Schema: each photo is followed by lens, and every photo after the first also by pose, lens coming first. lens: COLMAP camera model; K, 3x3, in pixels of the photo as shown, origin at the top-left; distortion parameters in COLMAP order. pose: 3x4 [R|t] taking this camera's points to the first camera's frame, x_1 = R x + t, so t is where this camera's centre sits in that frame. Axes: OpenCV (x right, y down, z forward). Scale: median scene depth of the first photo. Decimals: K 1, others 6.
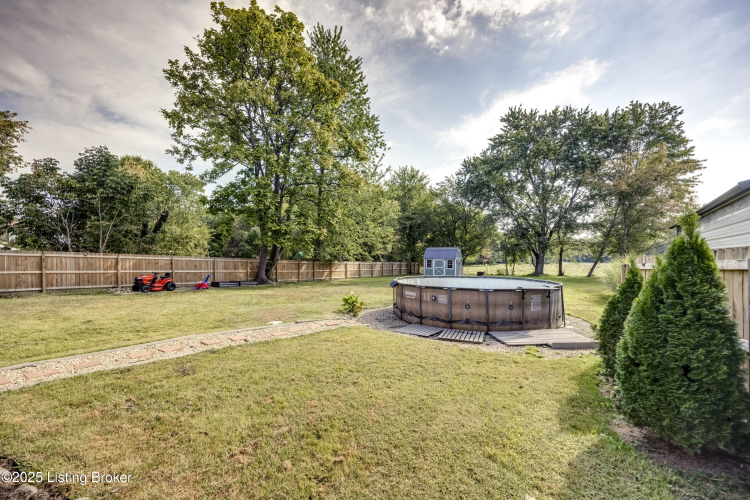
lens RADIAL K [[297.6, 0, 339.3], [0, 297.6, 254.2], [0, 0, 1]] dist [0.001814, -0.000690]
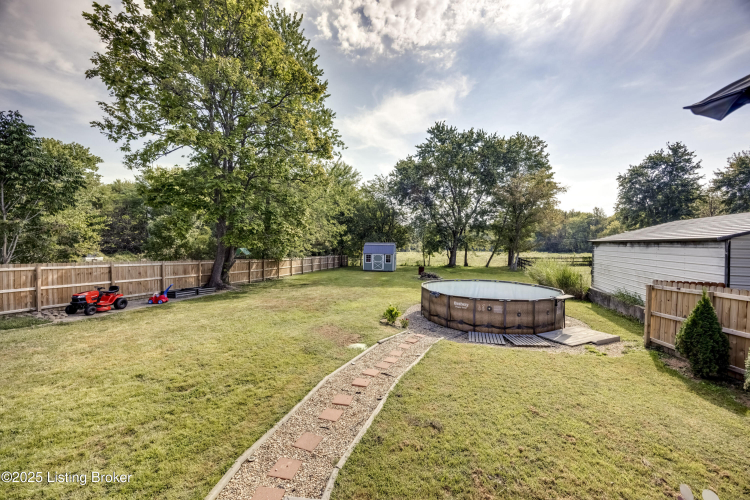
lens RADIAL K [[297.6, 0, 370.7], [0, 297.6, 249.8], [0, 0, 1]] dist [0.001814, -0.000690]
pose [[0.930844, -0.004011, 0.365395, -0.138207], [-0.001884, 0.999874, 0.015775, -0.025834], [-0.365412, -0.015372, 0.930719, 0.021031]]
